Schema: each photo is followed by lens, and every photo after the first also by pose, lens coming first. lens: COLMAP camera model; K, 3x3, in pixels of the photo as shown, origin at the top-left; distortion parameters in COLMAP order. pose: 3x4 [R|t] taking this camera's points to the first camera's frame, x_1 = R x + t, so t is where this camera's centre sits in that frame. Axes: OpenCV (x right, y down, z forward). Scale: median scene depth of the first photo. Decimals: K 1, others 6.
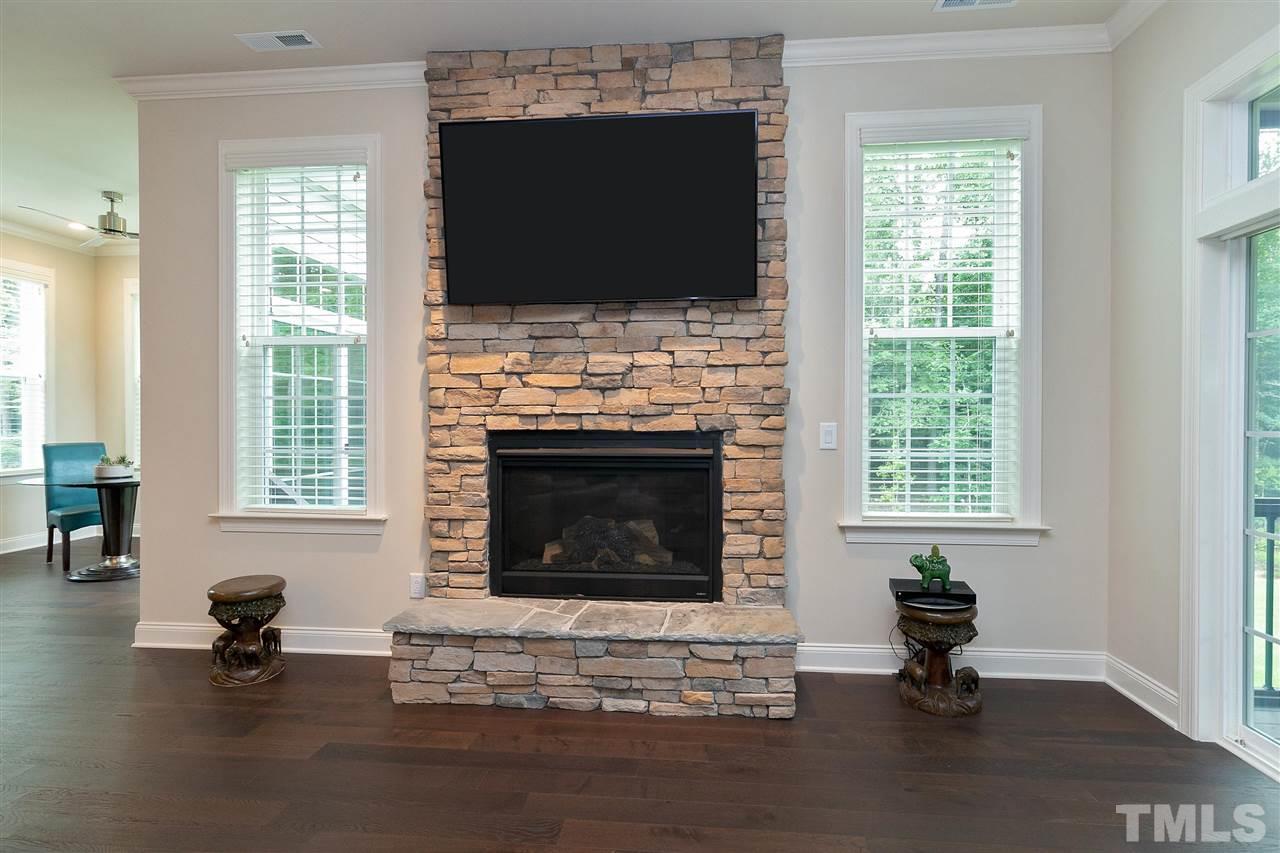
lens RADIAL K [[659.5, 0, 640.0], [0, 659.5, 426.5], [0, 0, 1]] dist [0.003264, 0.000197]
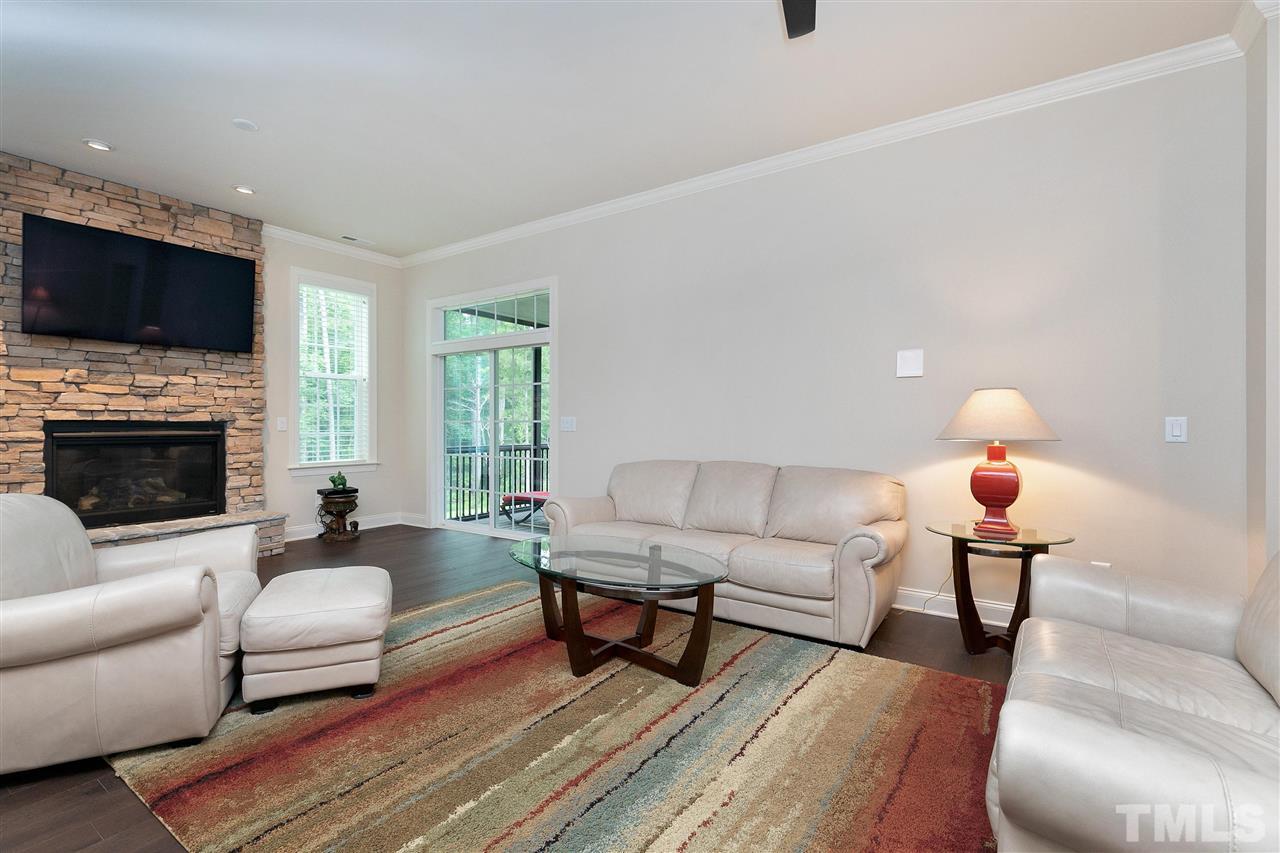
lens RADIAL K [[594.4, 0, 640.0], [0, 594.4, 426.5], [0, 0, 1]] dist [0.000353, 0.000193]
pose [[0.480857, -0.002323, 0.876796, -0.775629], [0.007260, 0.999973, -0.001333, 0.031823], [-0.876769, 0.007006, 0.480861, -0.818785]]
